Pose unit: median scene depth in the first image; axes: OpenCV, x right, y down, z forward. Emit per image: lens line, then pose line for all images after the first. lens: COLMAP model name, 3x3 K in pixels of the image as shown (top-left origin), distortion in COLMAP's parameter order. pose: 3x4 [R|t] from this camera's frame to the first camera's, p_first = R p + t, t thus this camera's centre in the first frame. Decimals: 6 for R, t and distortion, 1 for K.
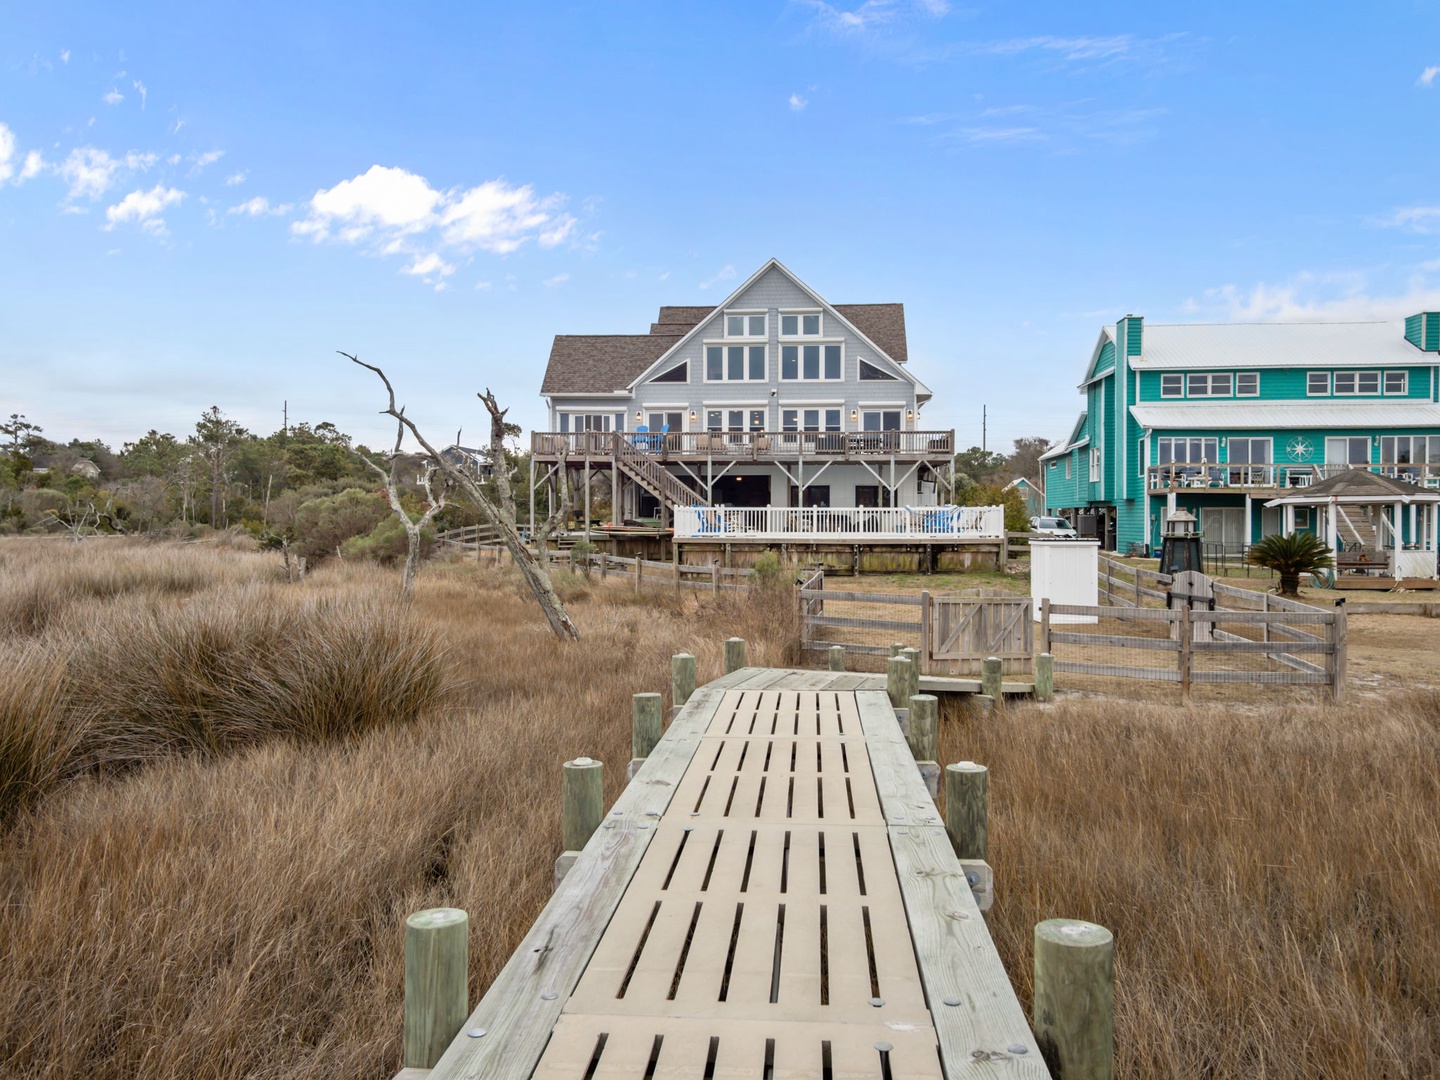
lens RADIAL K [[1145.1, 0, 728.7], [0, 1145.1, 547.4], [0, 0, 1]] dist [0.007687, -0.009607]
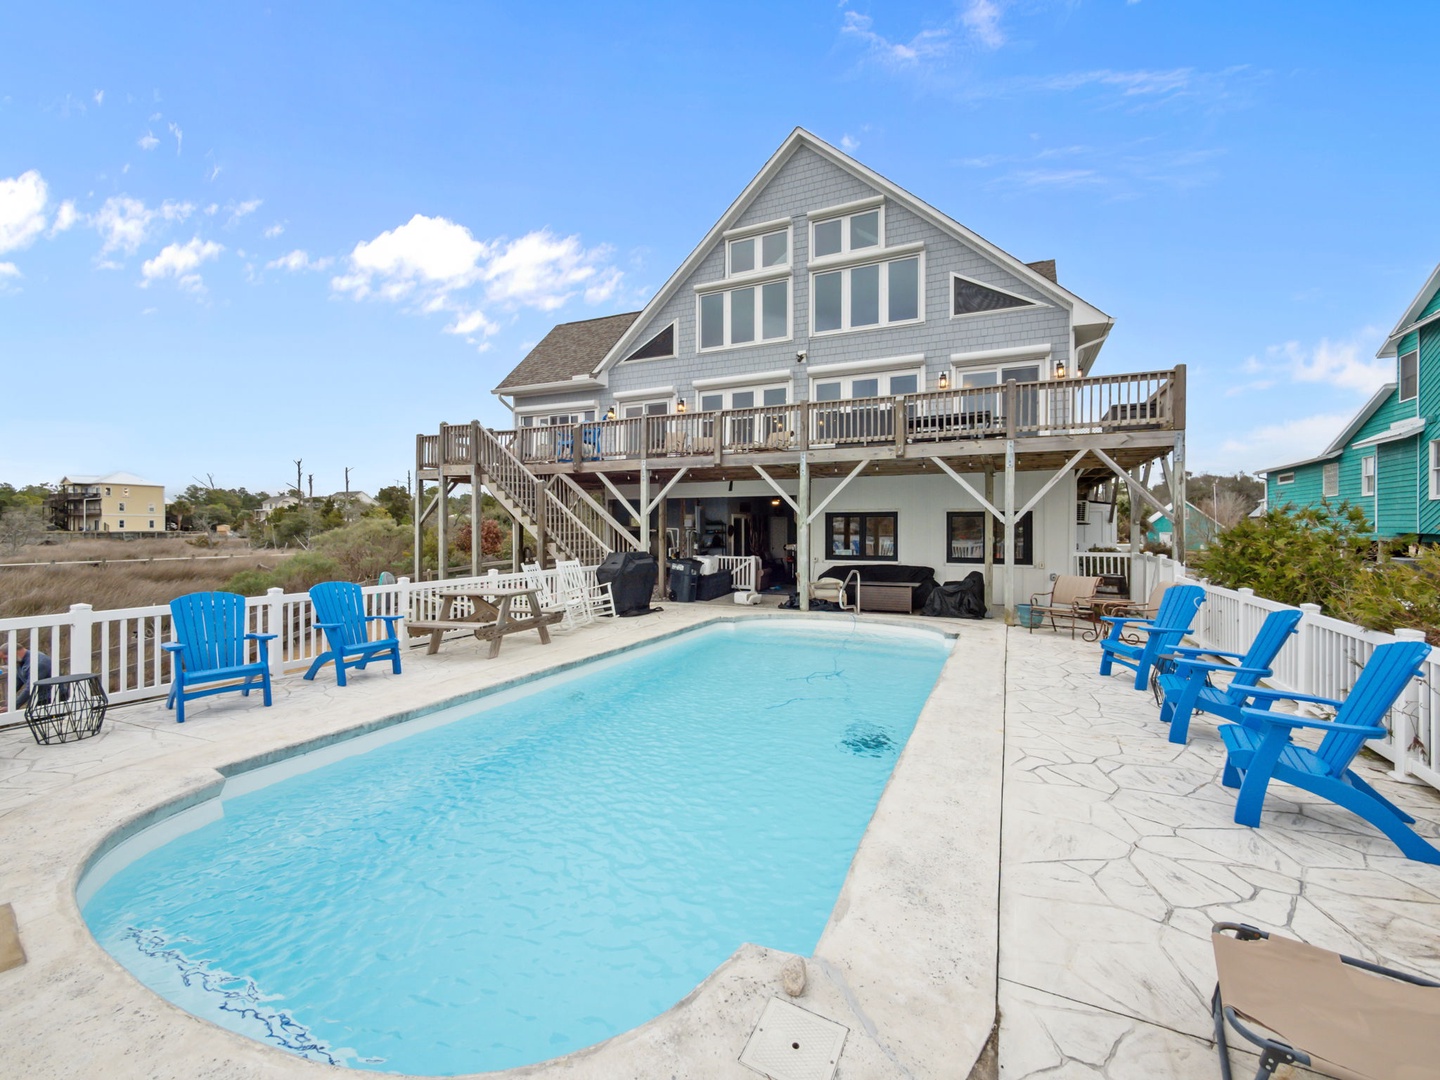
lens RADIAL K [[611.1, 0, 724.0], [0, 611.1, 535.2], [0, 0, 1]] dist [-0.006381, 0.001830]
pose [[0.934565, 0.003500, -0.355775, 0.114995], [-0.008149, 0.999900, -0.011569, -0.038525], [0.355699, 0.013711, 0.934500, 0.693194]]
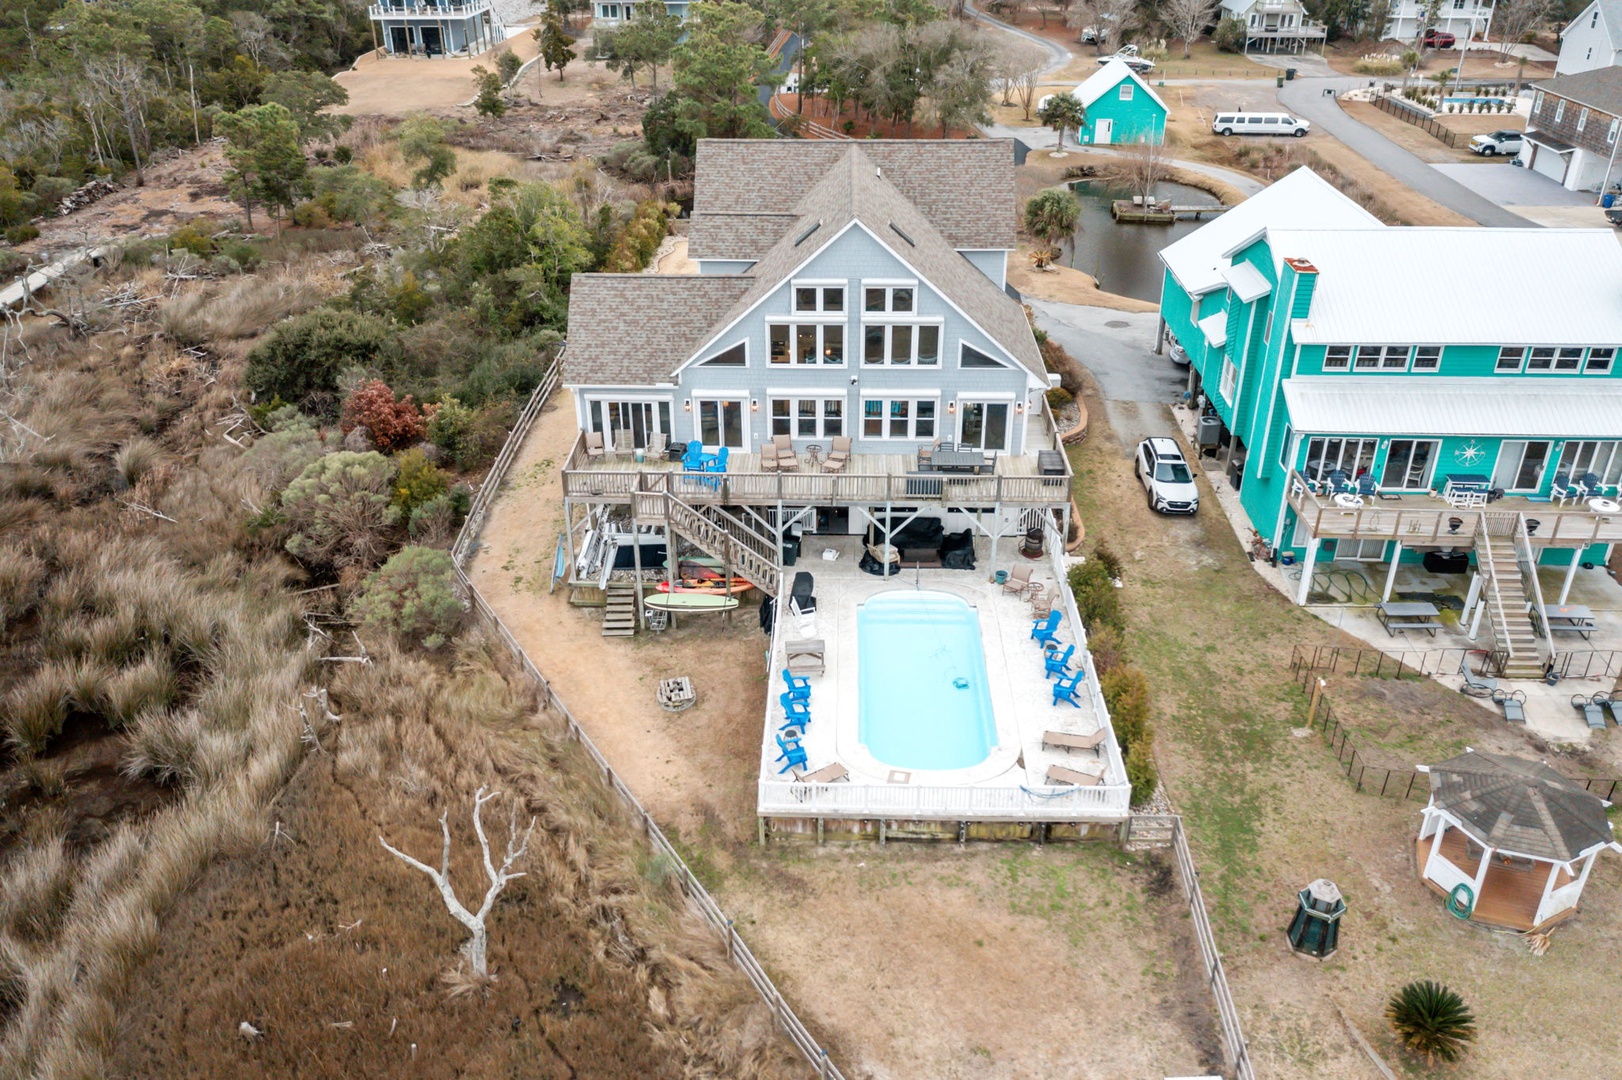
lens RADIAL K [[1256.2, 0, 803.5], [0, 1256.2, 554.4], [0, 0, 1]] dist [-0.038363, 0.029899]
pose [[0.999191, -0.024259, 0.032065, -0.027753], [0.006247, 0.881470, 0.472198, -0.445977], [-0.039719, -0.471616, 0.880909, 0.163775]]
